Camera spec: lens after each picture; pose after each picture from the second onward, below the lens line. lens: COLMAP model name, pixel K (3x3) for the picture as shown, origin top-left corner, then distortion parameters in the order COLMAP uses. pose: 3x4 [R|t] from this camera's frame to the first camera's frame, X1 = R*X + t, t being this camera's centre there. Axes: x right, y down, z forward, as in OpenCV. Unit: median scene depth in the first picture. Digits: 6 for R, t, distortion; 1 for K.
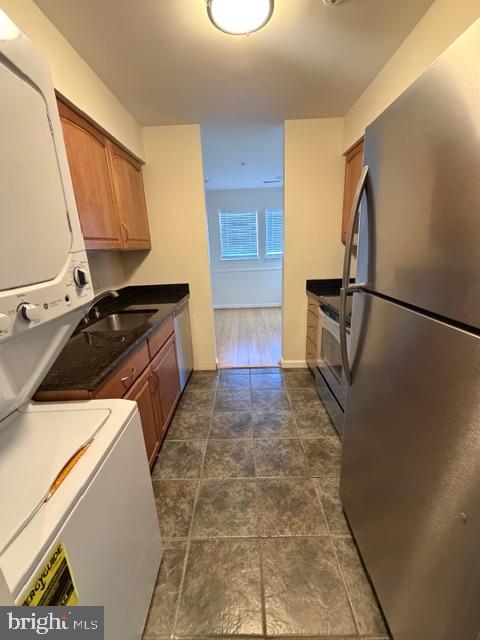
lens RADIAL K [[254.4, 0, 240.1], [0, 254.4, 319.2], [0, 0, 1]] dist [0.002620, 0.000946]
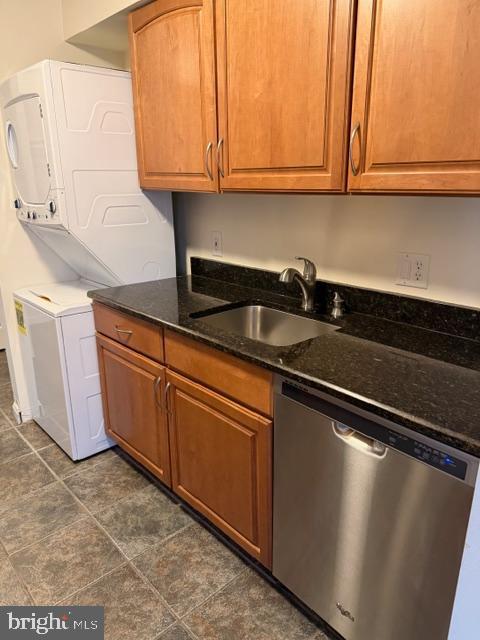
lens RADIAL K [[465.4, 0, 240.4], [0, 465.4, 320.9], [0, 0, 1]] dist [0.022096, -0.034184]
pose [[-0.734684, 0.226723, -0.639403, 0.198048], [-0.165901, 0.853844, 0.493384, -0.442281], [0.657812, 0.468559, -0.589692, 1.435224]]
